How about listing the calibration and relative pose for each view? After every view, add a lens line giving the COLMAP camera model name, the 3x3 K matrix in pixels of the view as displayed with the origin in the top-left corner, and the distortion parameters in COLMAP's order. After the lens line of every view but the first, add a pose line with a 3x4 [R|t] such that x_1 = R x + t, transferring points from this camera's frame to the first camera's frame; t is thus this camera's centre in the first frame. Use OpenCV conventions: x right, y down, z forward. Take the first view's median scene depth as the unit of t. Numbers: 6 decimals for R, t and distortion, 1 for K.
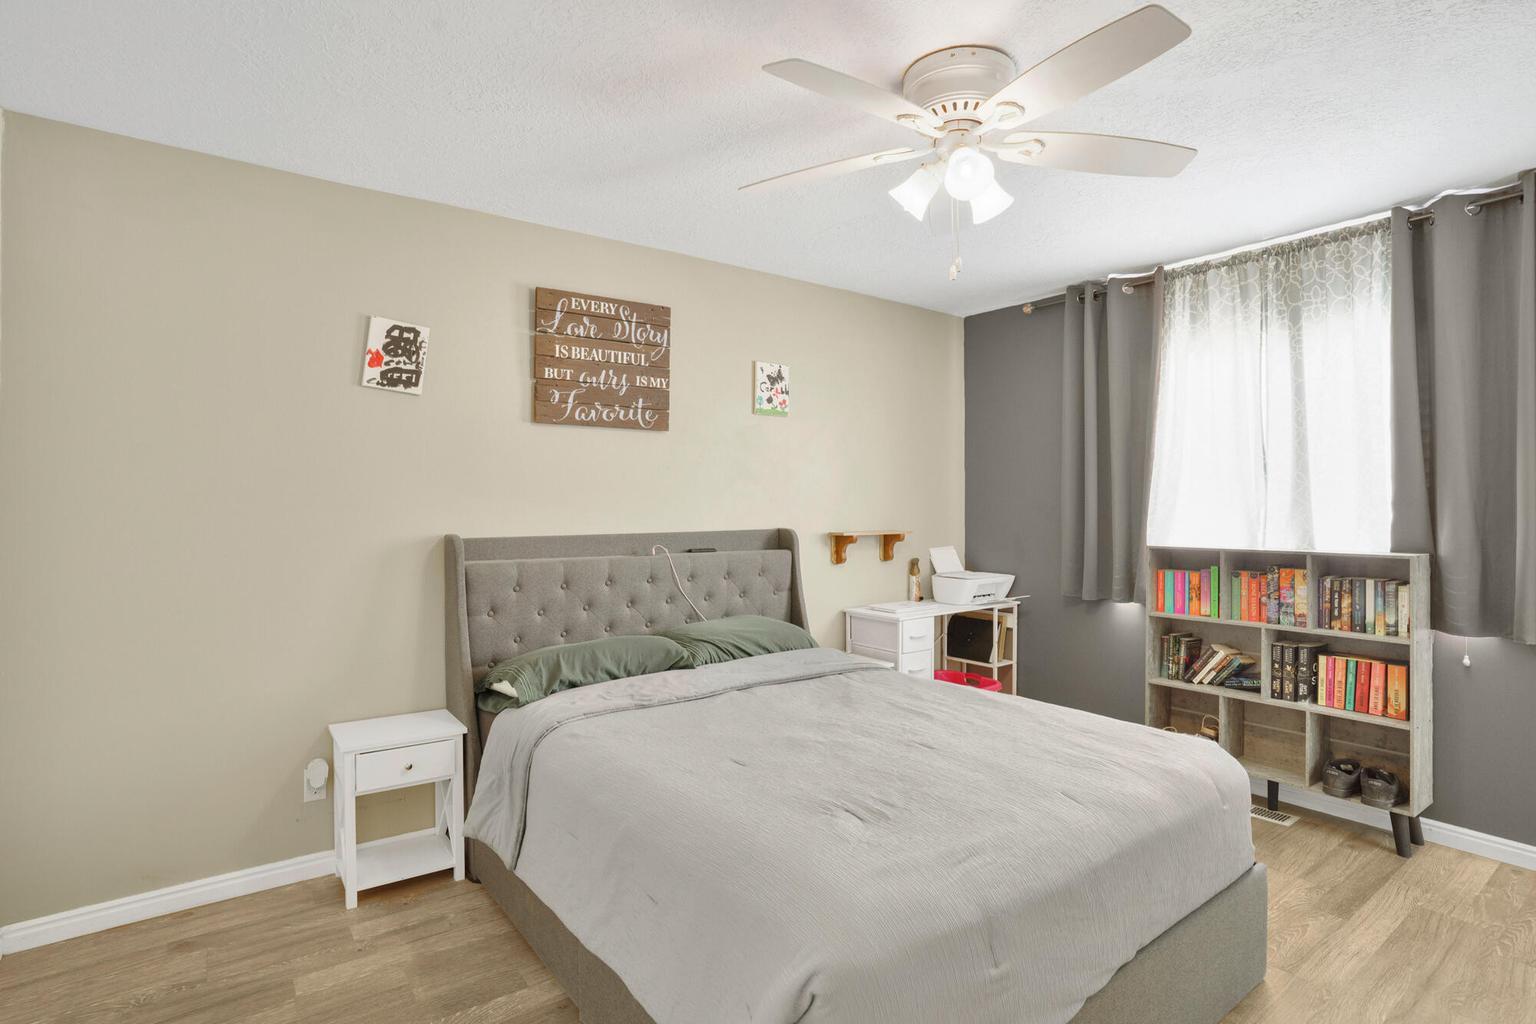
lens RADIAL K [[770.0, 0, 768.0], [0, 770.0, 512.0], [0, 0, 1]] dist [-0.064669, 0.034614]
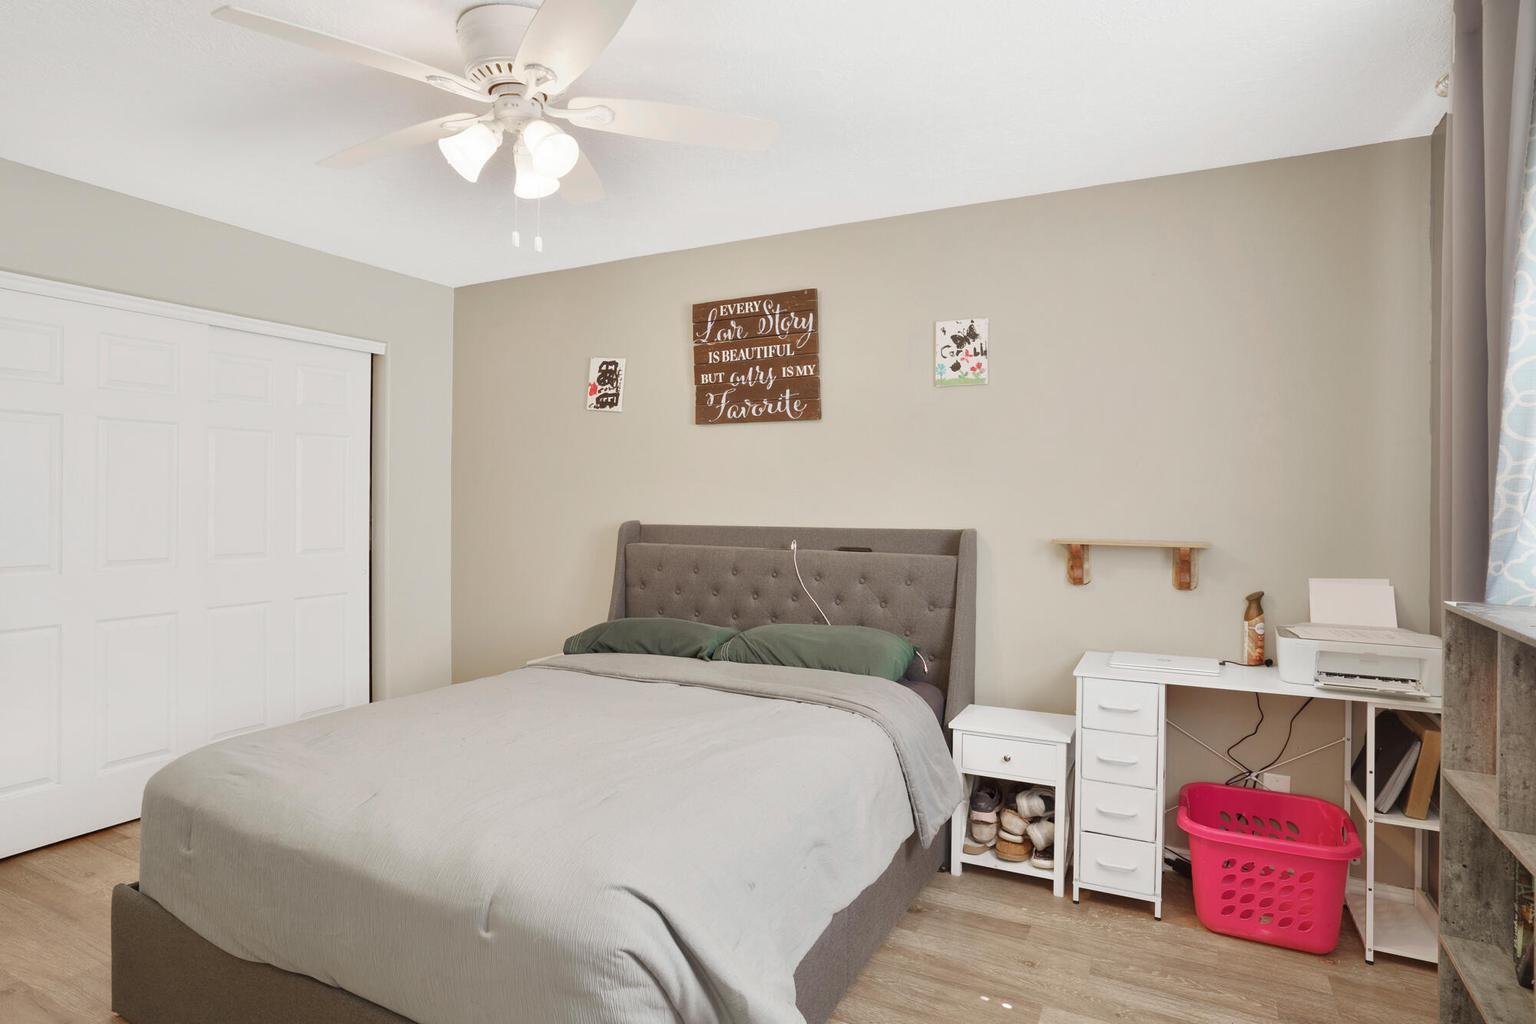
lens RADIAL K [[839.8, 0, 768.0], [0, 839.8, 512.0], [0, 0, 1]] dist [-0.049772, -0.000390]
pose [[0.431341, 0.023238, -0.901890, 0.817583], [-0.012193, 0.999727, 0.019927, -0.012606], [0.902107, 0.002402, 0.431506, 0.528807]]
